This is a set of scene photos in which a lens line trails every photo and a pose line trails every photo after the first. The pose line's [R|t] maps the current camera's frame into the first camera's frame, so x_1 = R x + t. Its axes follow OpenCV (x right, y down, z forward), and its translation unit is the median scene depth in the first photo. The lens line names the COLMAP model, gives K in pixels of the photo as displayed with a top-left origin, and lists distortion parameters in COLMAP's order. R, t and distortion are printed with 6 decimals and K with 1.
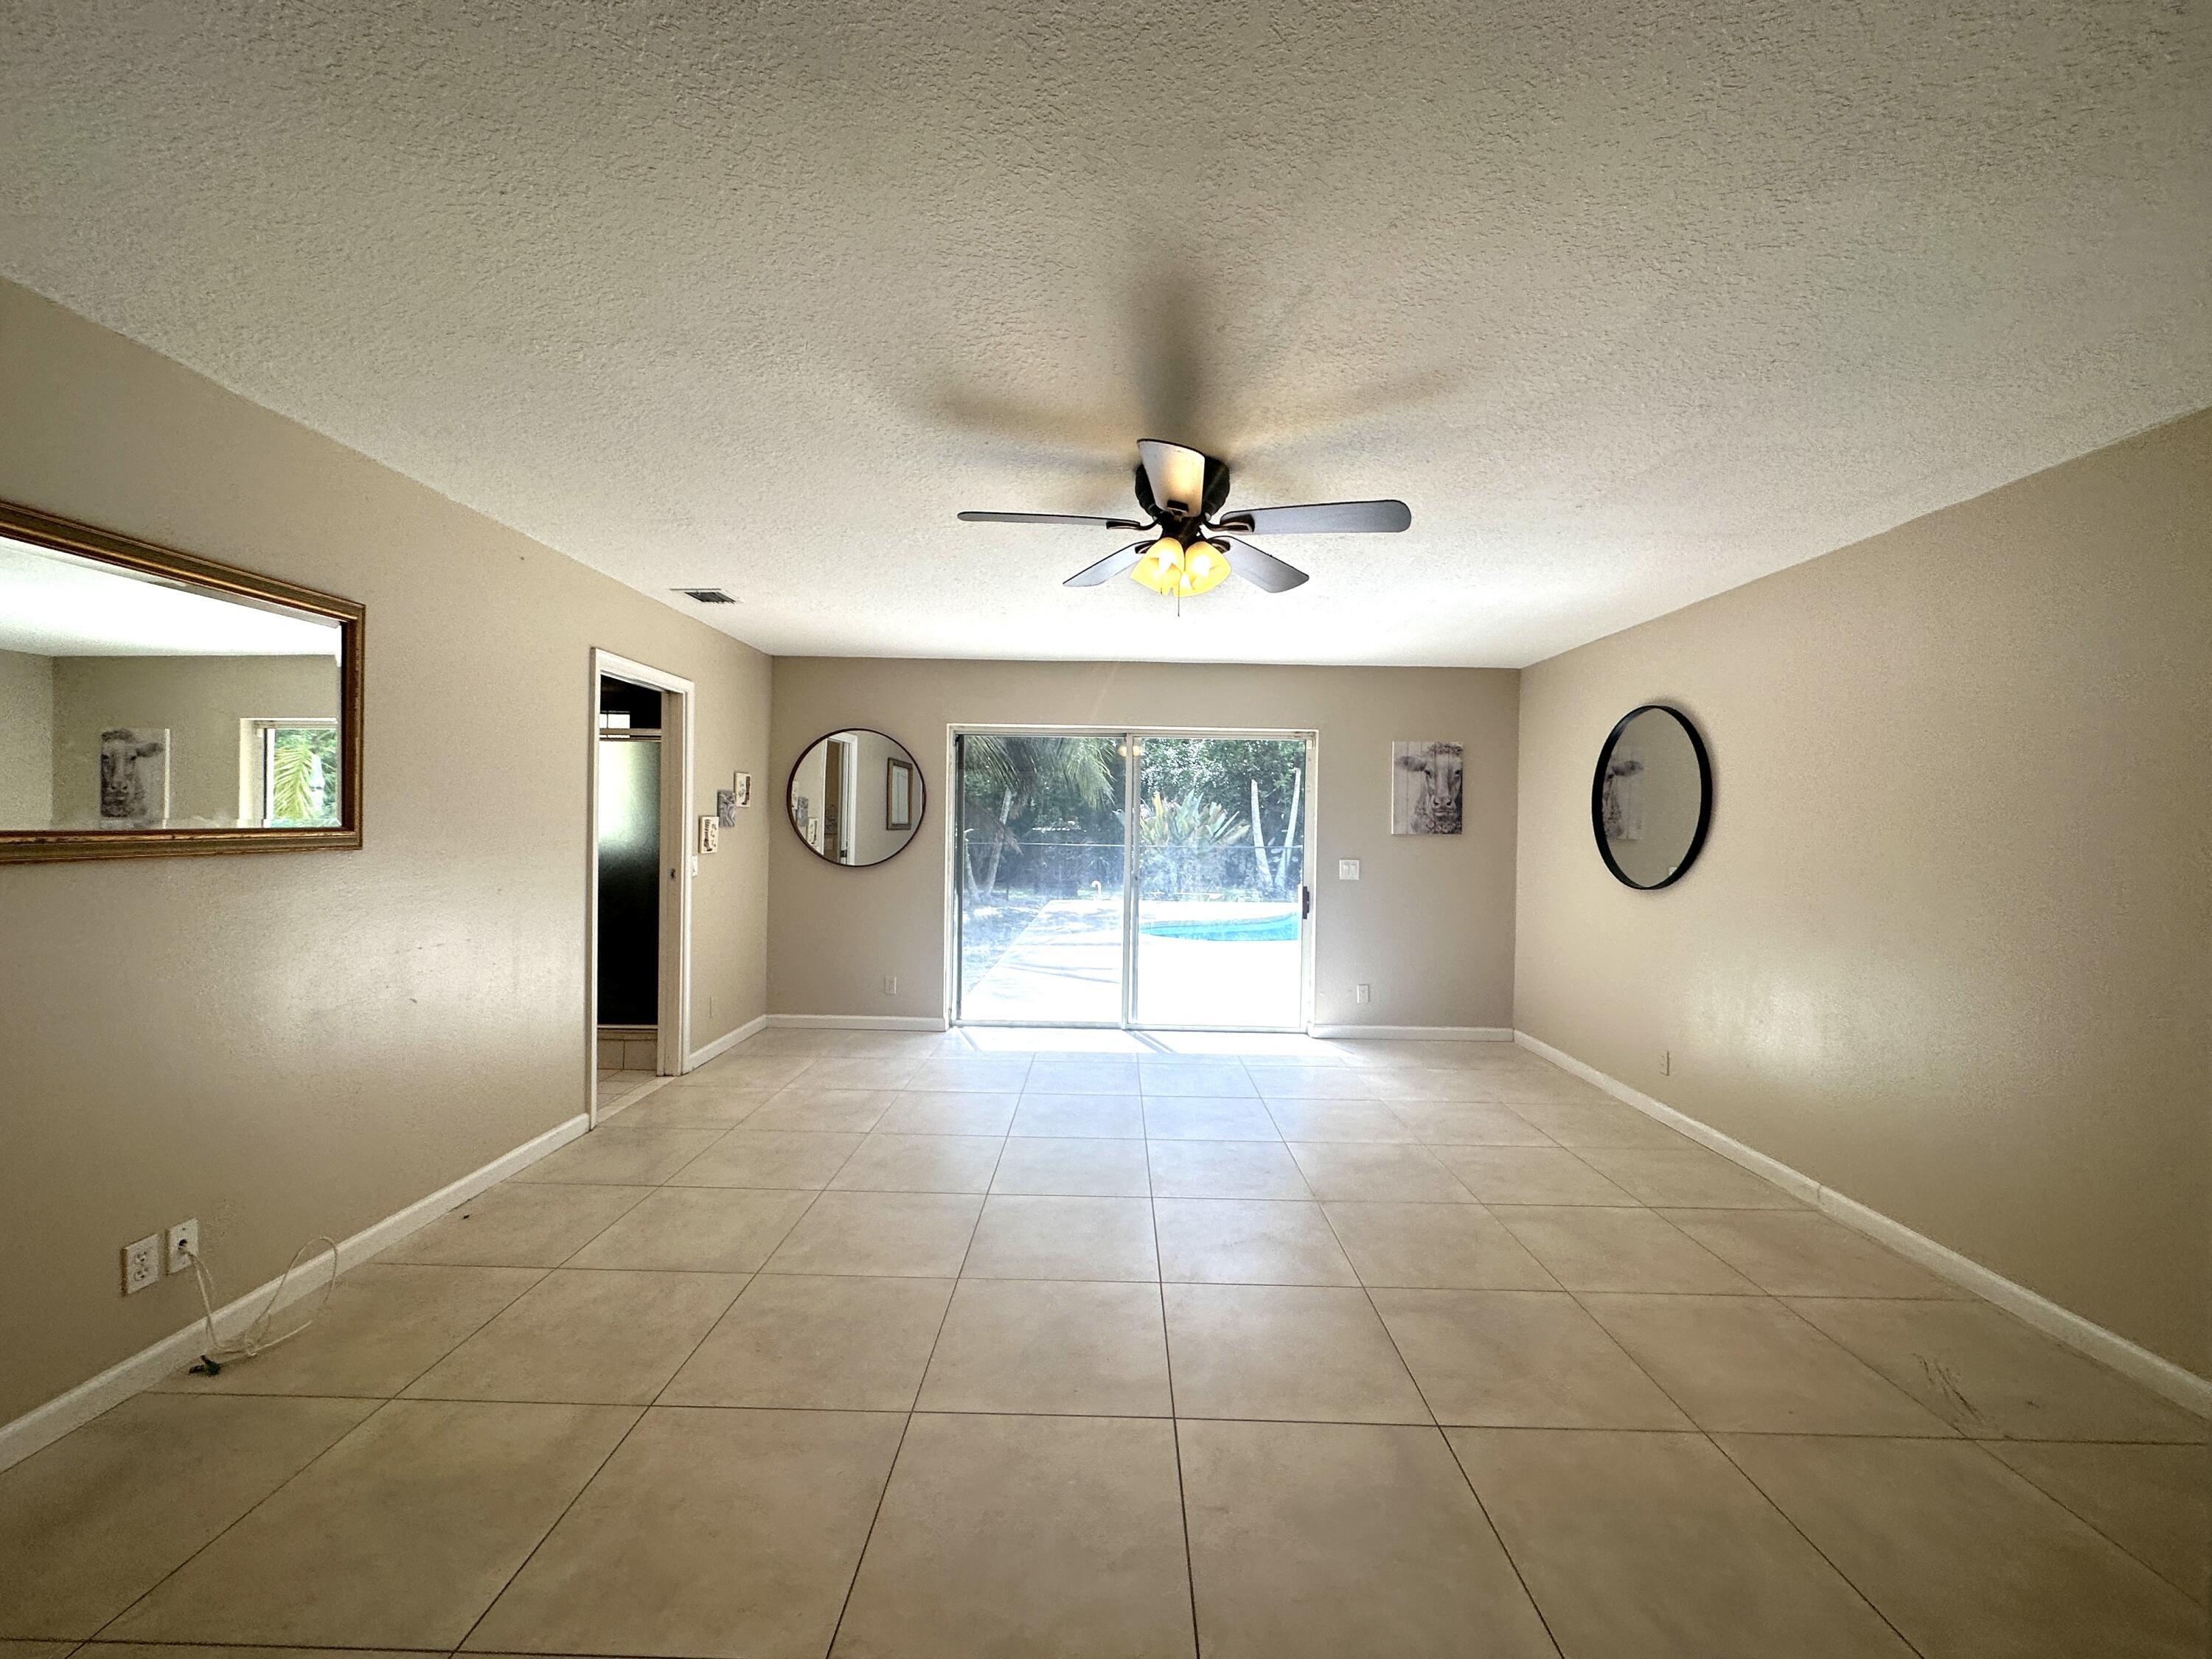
lens RADIAL K [[884.2, 0, 1106.0], [0, 884.2, 829.5], [0, 0, 1]] dist [0.000726, 0.000162]
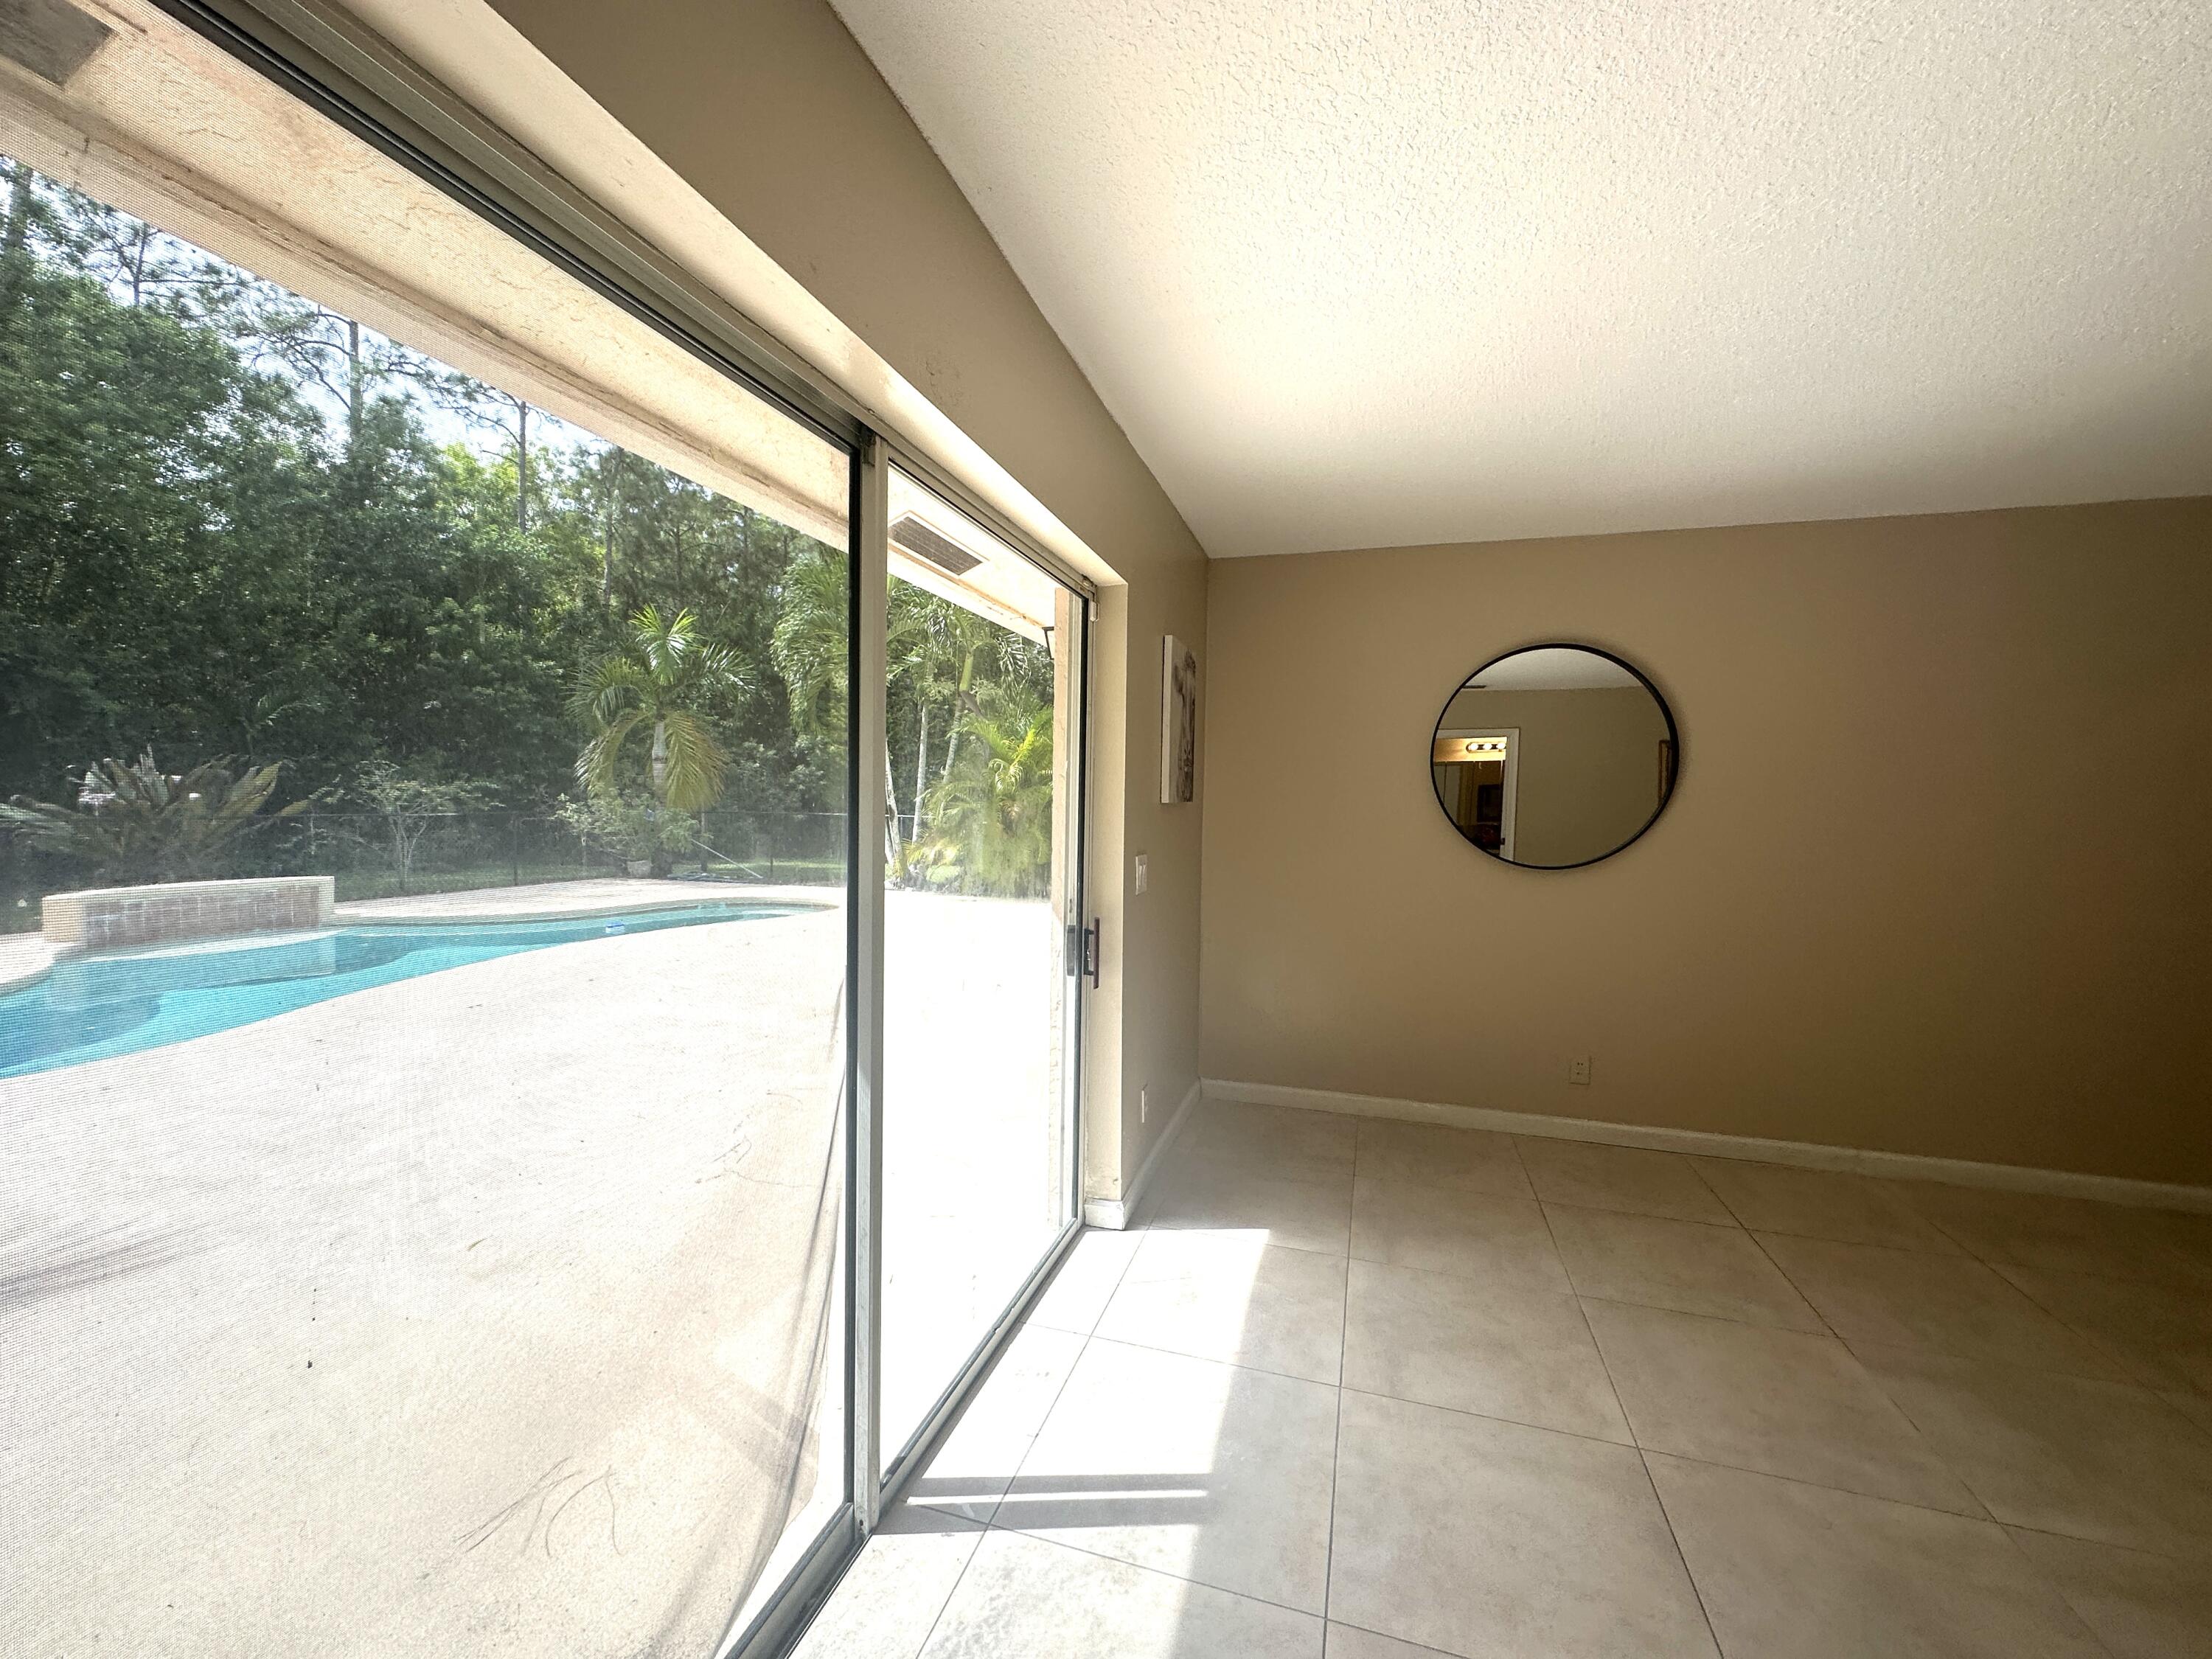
lens RADIAL K [[884.2, 0, 1106.0], [0, 884.2, 829.5], [0, 0, 1]] dist [0.000726, 0.000162]
pose [[0.287342, -0.004094, 0.957819, -0.279757], [-0.005699, 0.999966, 0.005984, 0.040174], [-0.957811, -0.007178, 0.287309, 1.220753]]
